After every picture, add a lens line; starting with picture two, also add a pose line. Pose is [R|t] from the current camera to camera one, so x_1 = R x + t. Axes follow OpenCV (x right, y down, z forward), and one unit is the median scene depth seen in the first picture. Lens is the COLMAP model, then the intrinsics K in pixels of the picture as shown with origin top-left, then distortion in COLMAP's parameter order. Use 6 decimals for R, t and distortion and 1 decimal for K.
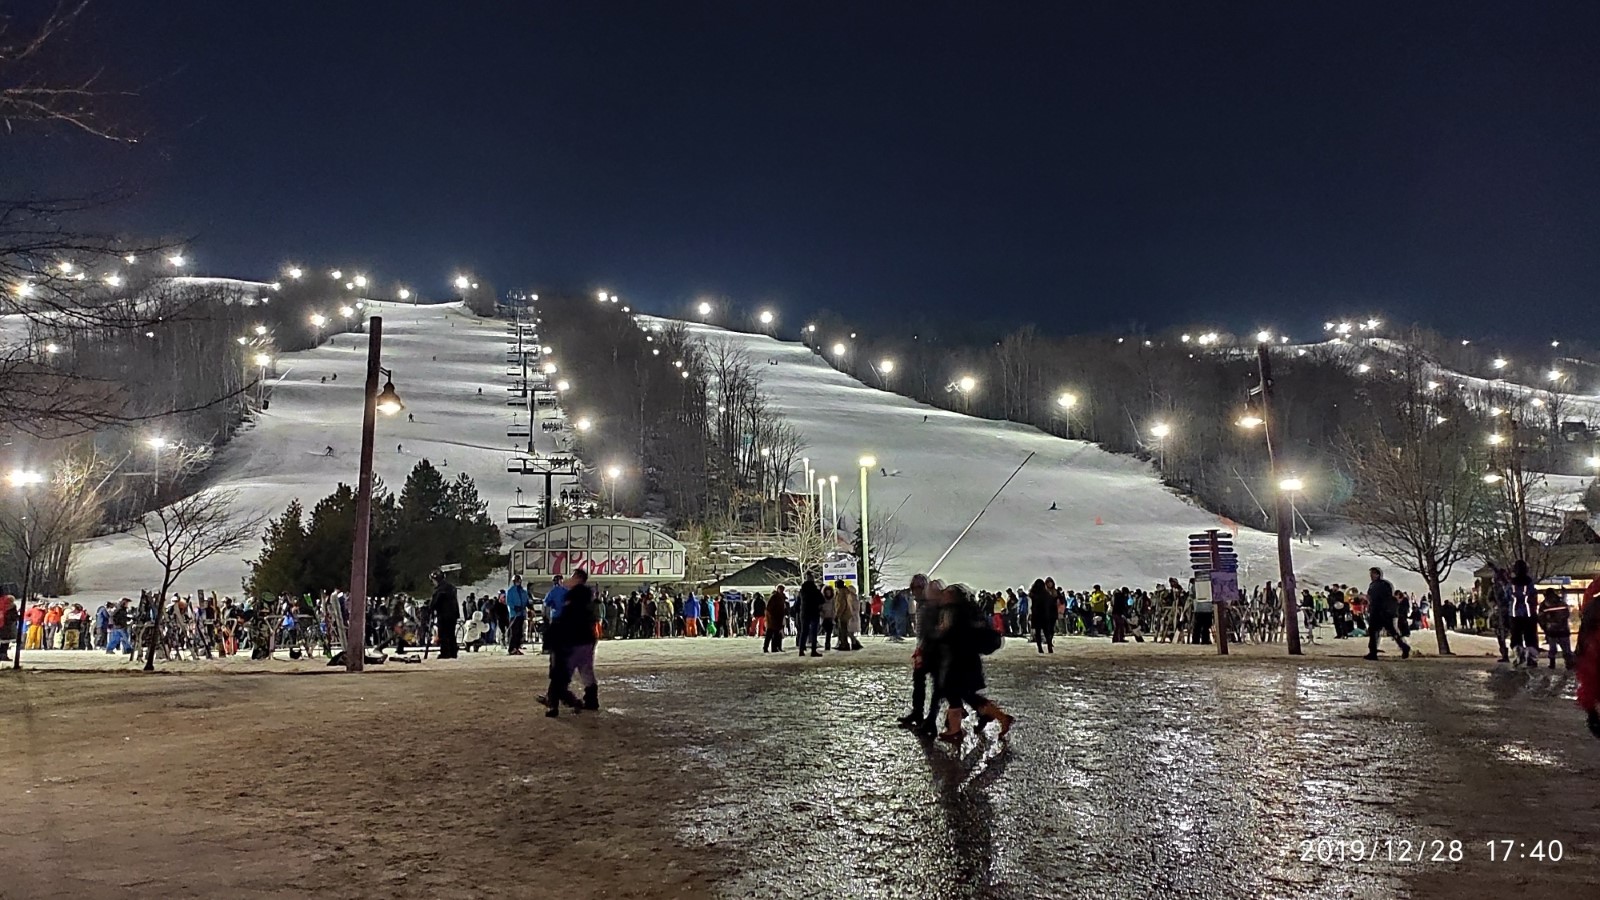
lens RADIAL K [[1194.8, 0, 801.7], [0, 1194.8, 460.0], [0, 0, 1]] dist [0.090778, -0.109988]
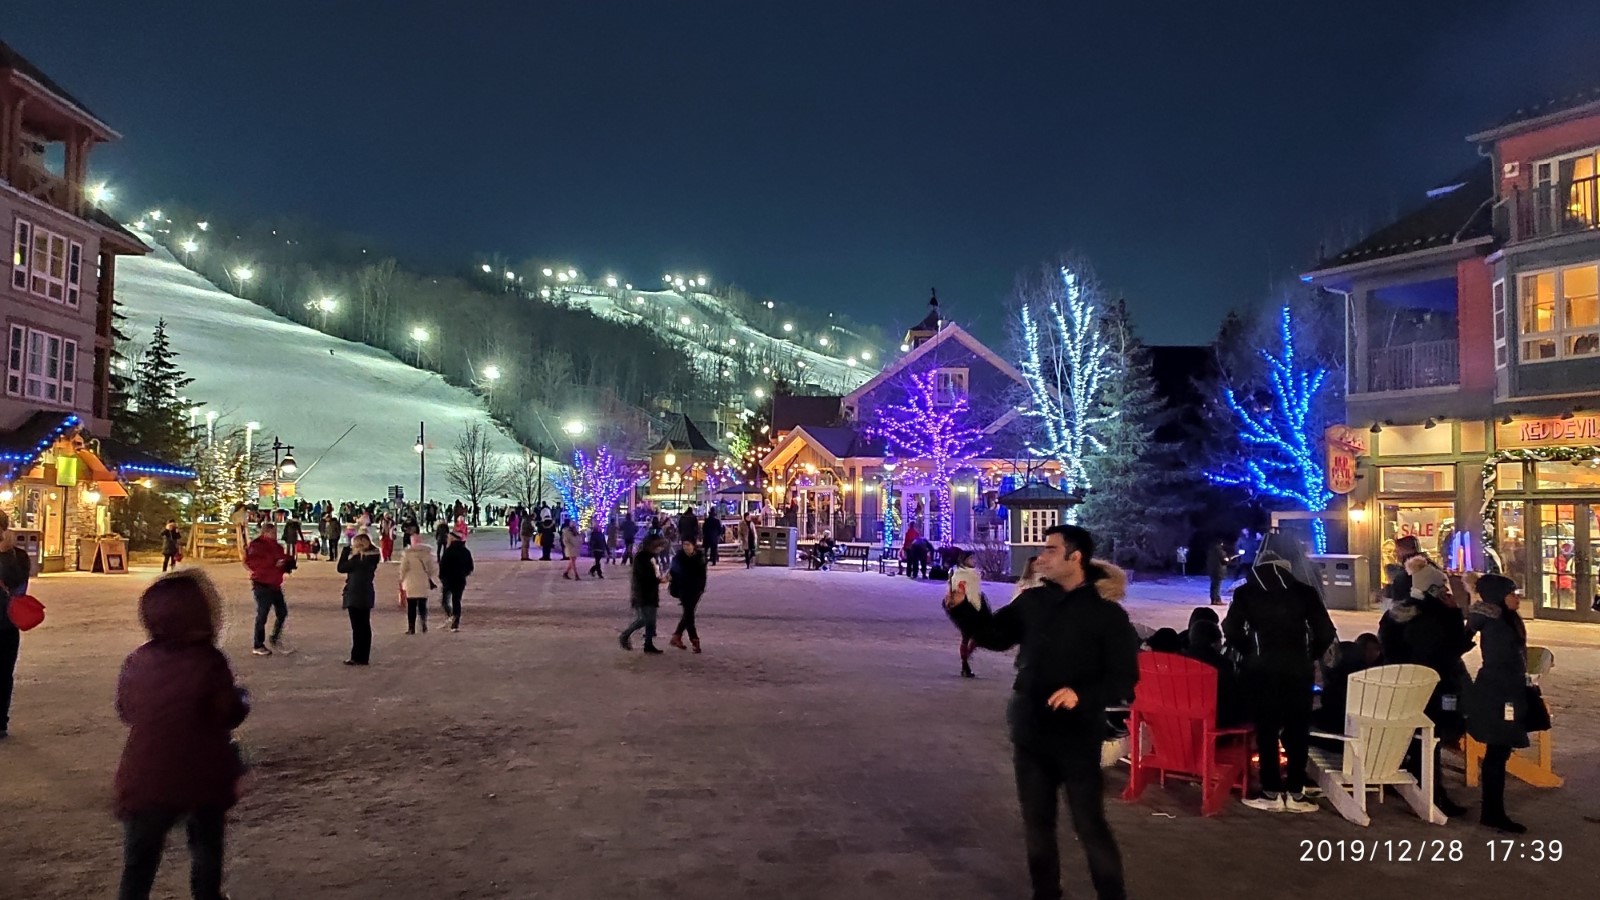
lens RADIAL K [[1194.8, 0, 801.7], [0, 1194.8, 460.0], [0, 0, 1]] dist [0.090778, -0.109988]
pose [[0.868187, 0.049064, 0.493805, -0.021434], [-0.085594, 0.994992, 0.051625, -0.018672], [-0.488799, -0.087087, 0.868039, -0.166371]]
